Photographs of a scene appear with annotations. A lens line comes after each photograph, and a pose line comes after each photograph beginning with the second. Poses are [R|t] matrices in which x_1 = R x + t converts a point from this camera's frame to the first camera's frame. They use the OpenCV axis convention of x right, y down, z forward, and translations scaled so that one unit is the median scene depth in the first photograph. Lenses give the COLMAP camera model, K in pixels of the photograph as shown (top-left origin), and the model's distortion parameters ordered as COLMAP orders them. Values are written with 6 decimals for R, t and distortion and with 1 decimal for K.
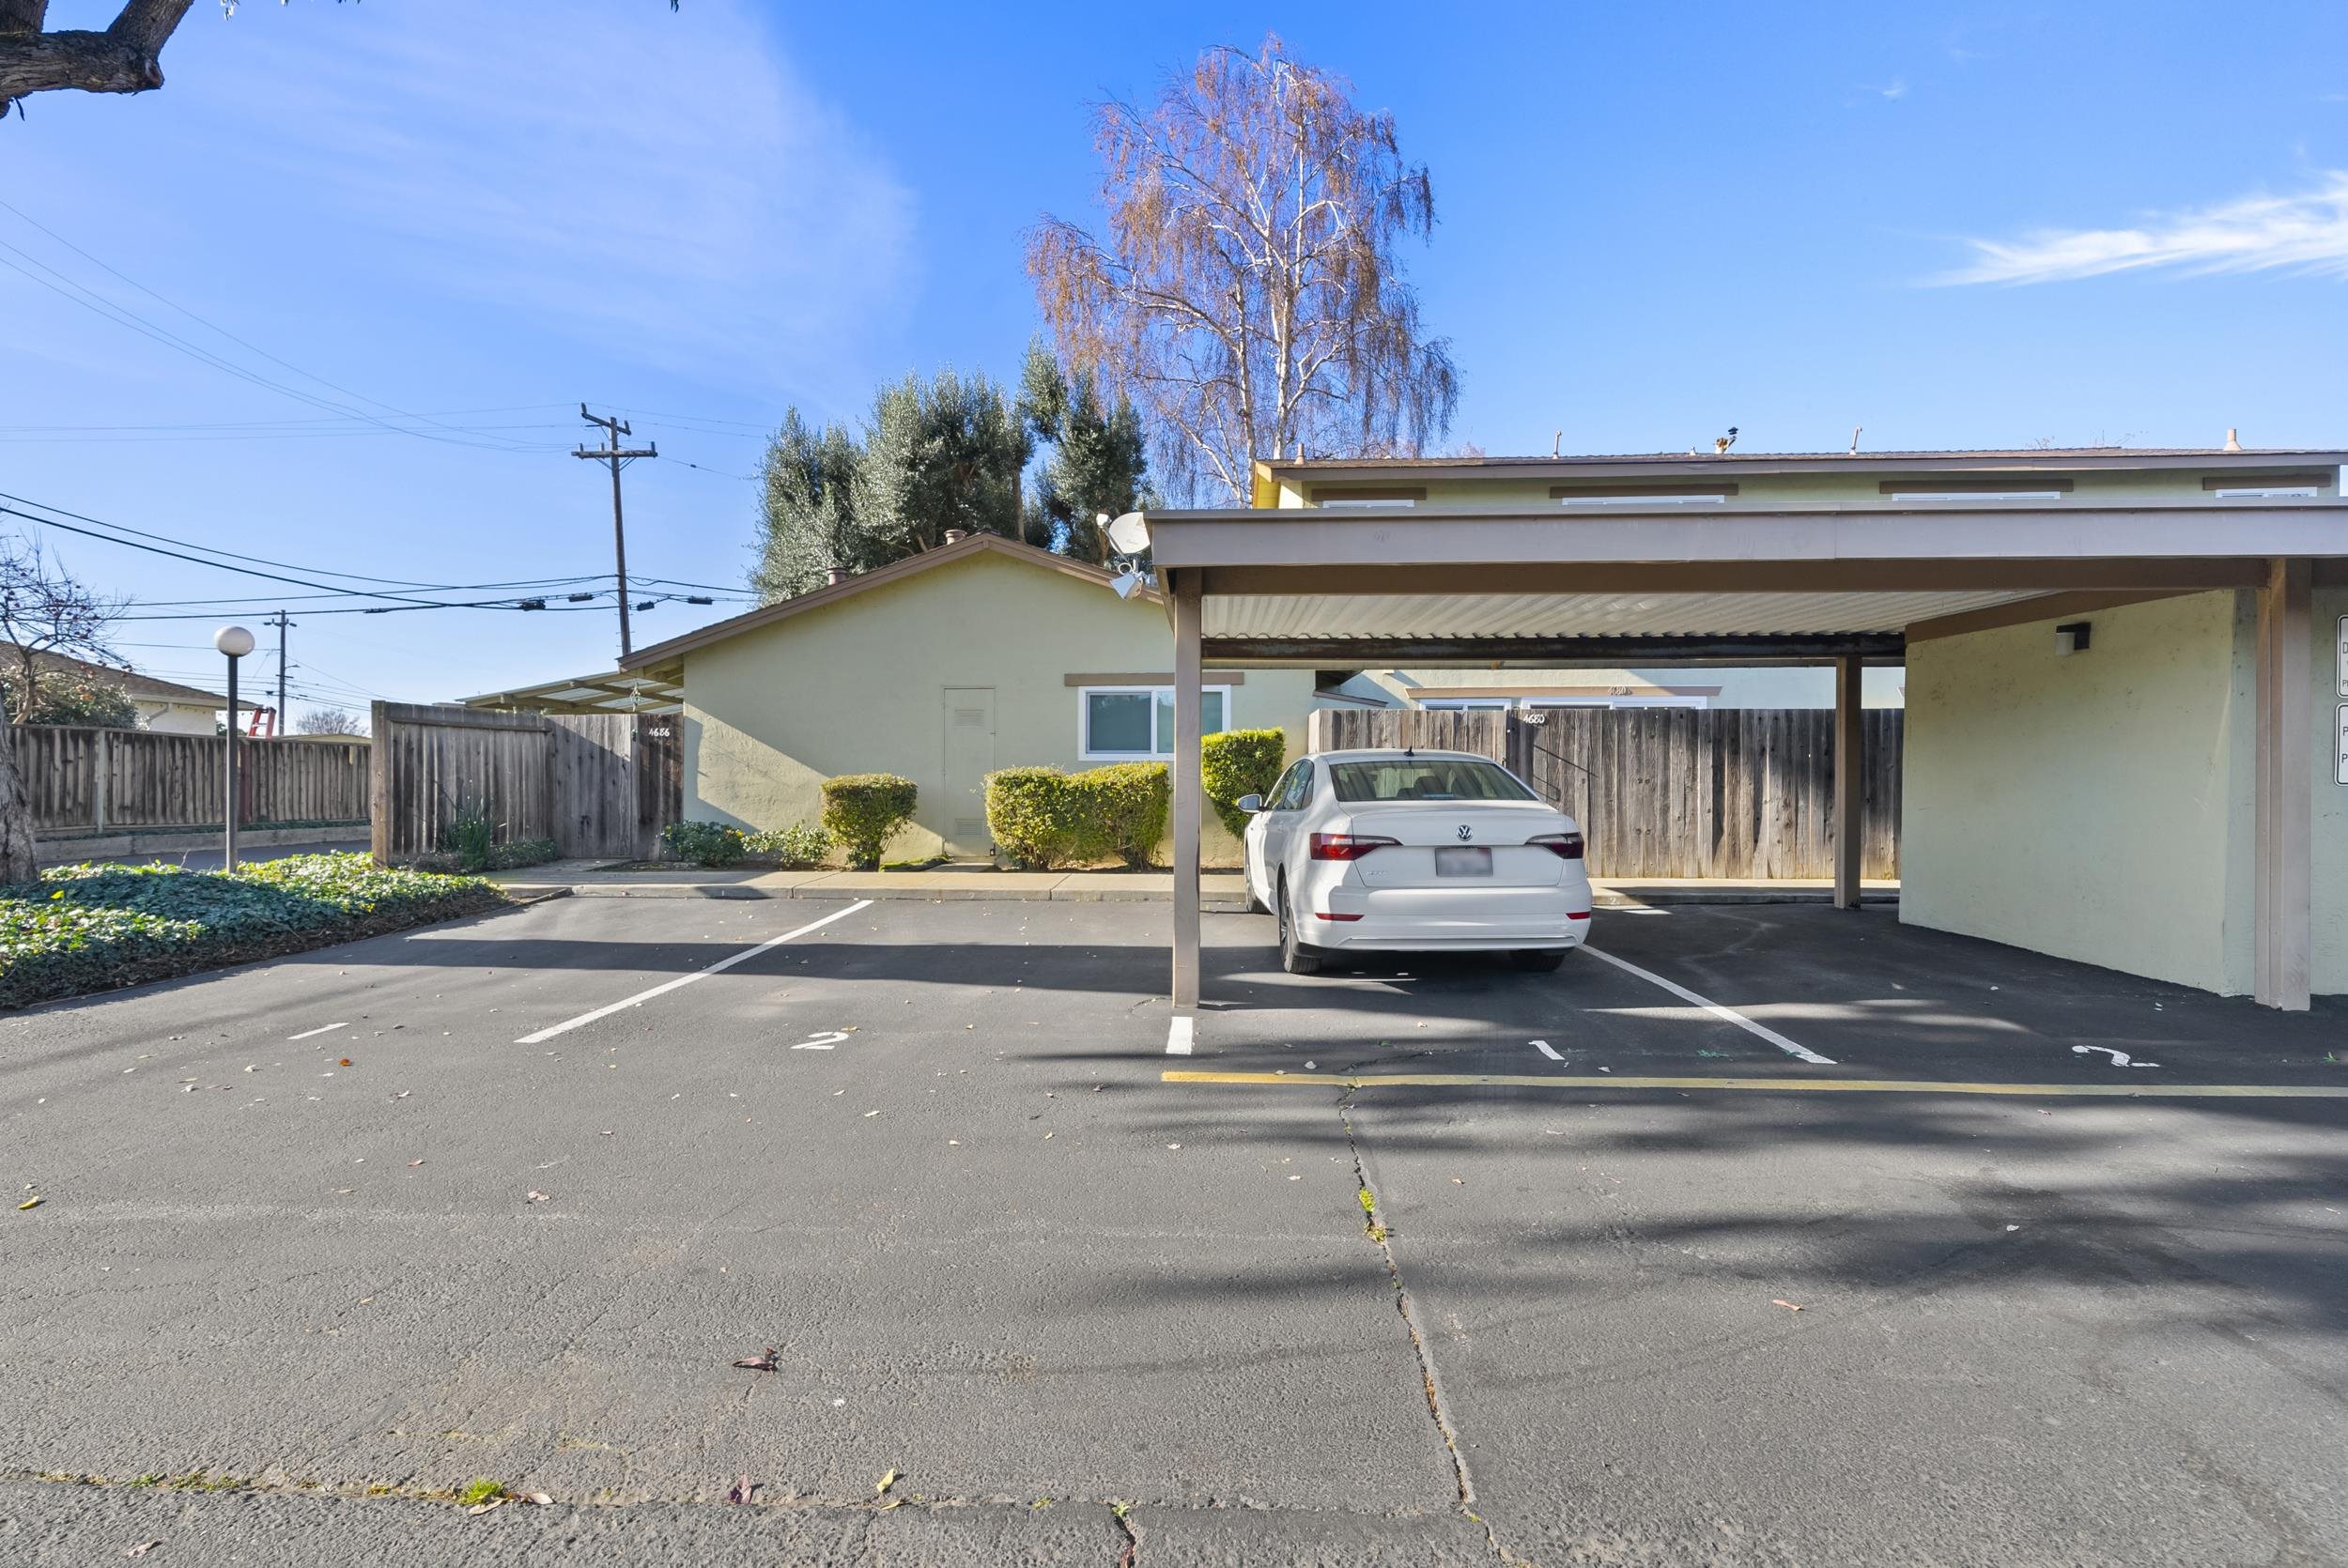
lens RADIAL K [[1049.9, 0, 1177.8], [0, 1049.9, 793.9], [0, 0, 1]] dist [0.005257, -0.000534]
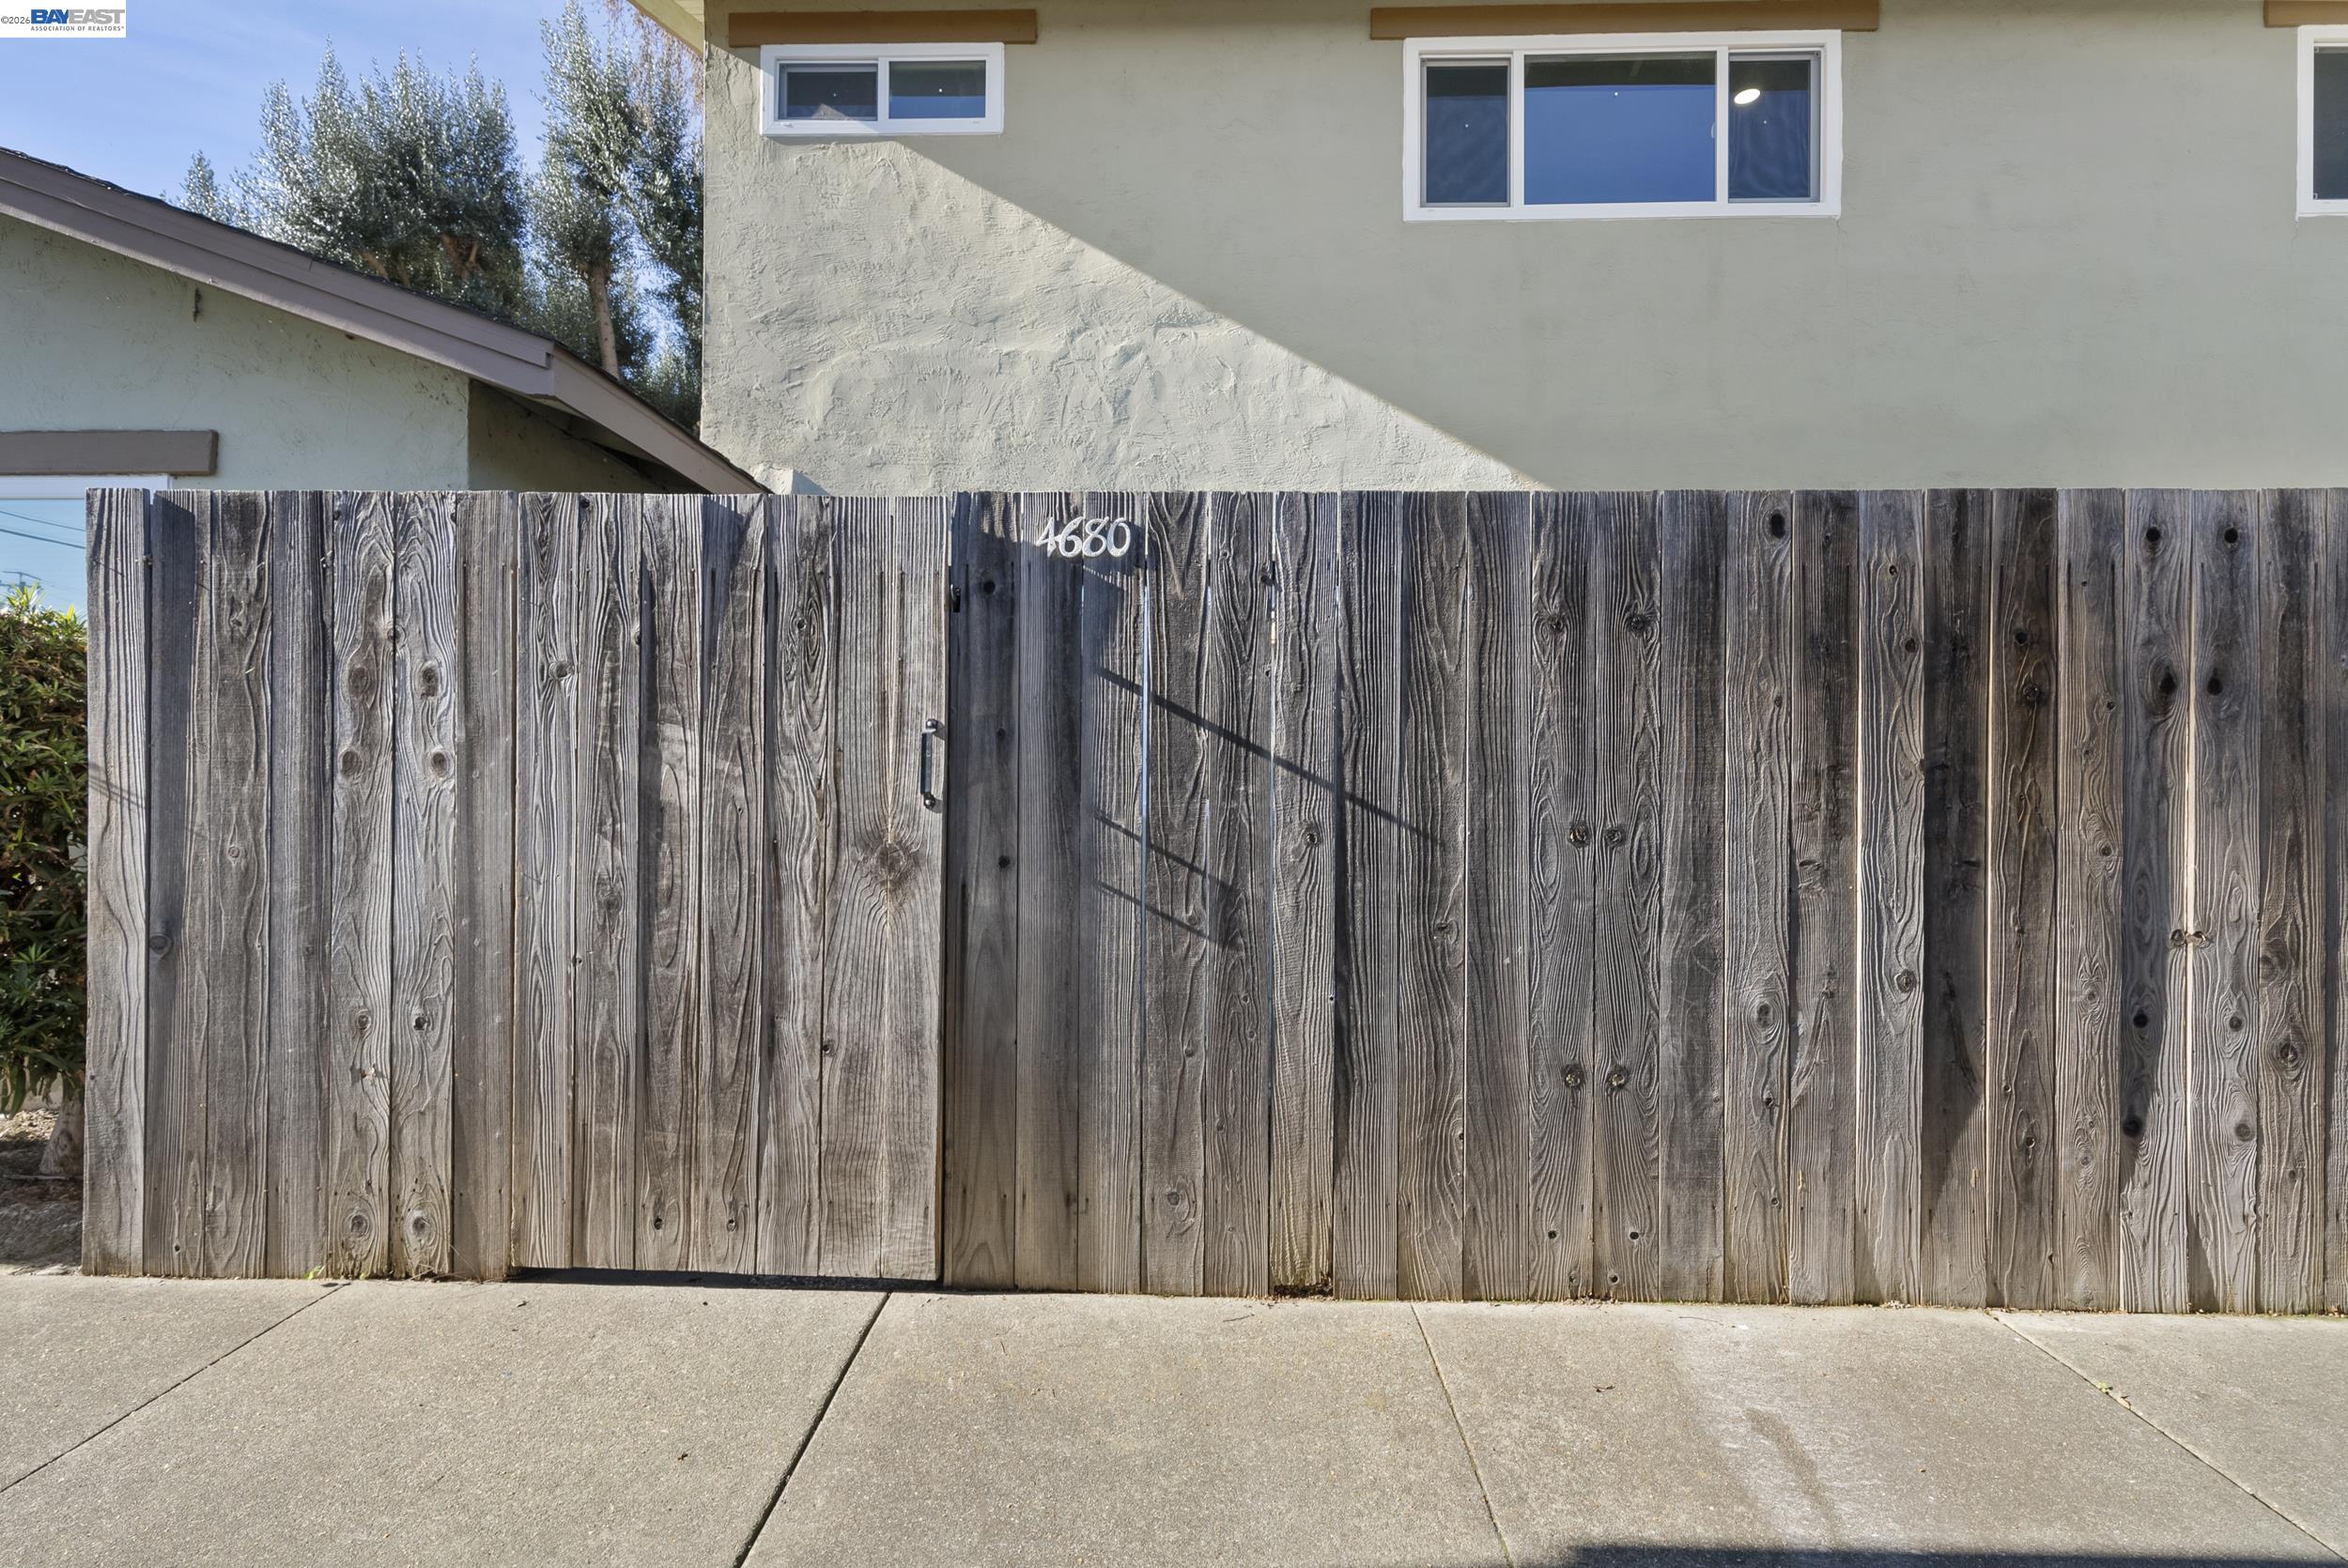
lens RADIAL K [[1082.4, 0, 1178.4], [0, 1082.4, 795.5], [0, 0, 1]] dist [0.001080, 0.002340]
pose [[0.999855, 0.003400, 0.016716, 0.353695], [-0.003342, 0.999988, -0.003485, -0.018881], [-0.016727, 0.003428, 0.999854, 0.780114]]
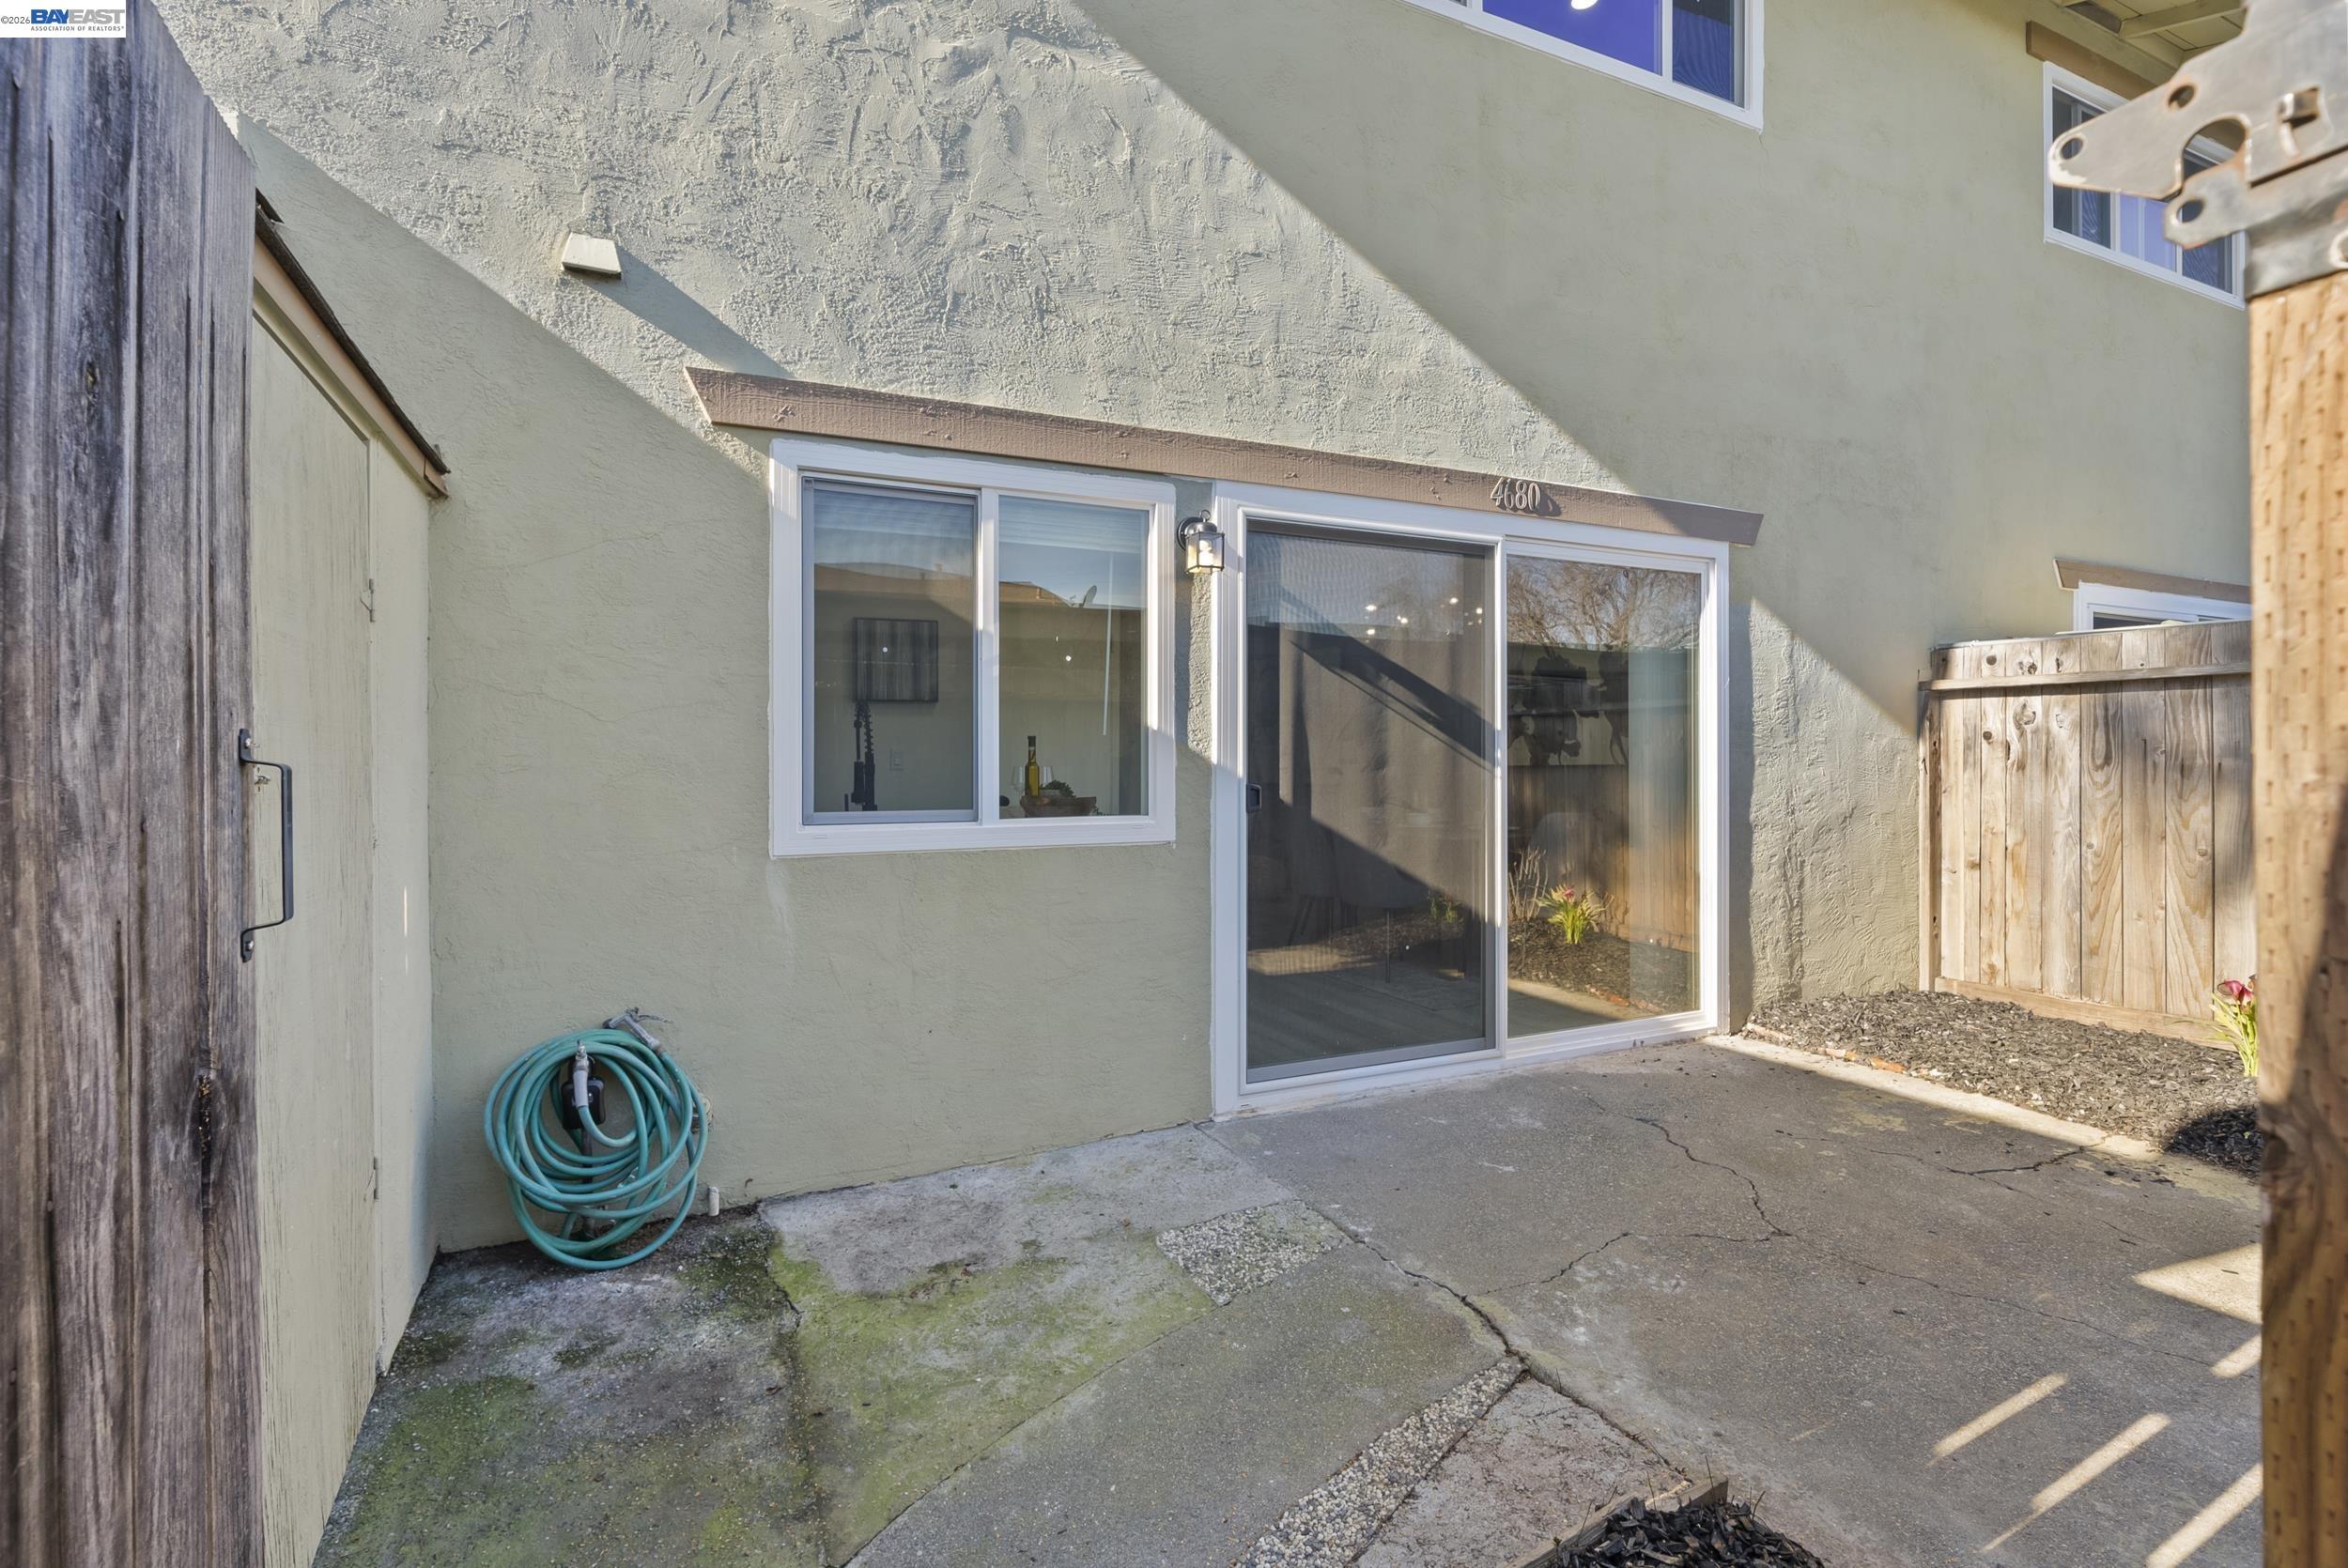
lens RADIAL K [[1049.9, 0, 1158.4], [0, 1049.9, 780.1], [0, 0, 1]] dist [0.005257, -0.000534]
pose [[0.896409, -0.010489, 0.443103, 0.282212], [0.018538, 0.999732, -0.013838, -0.023138], [-0.442839, 0.020618, 0.896364, 0.944506]]
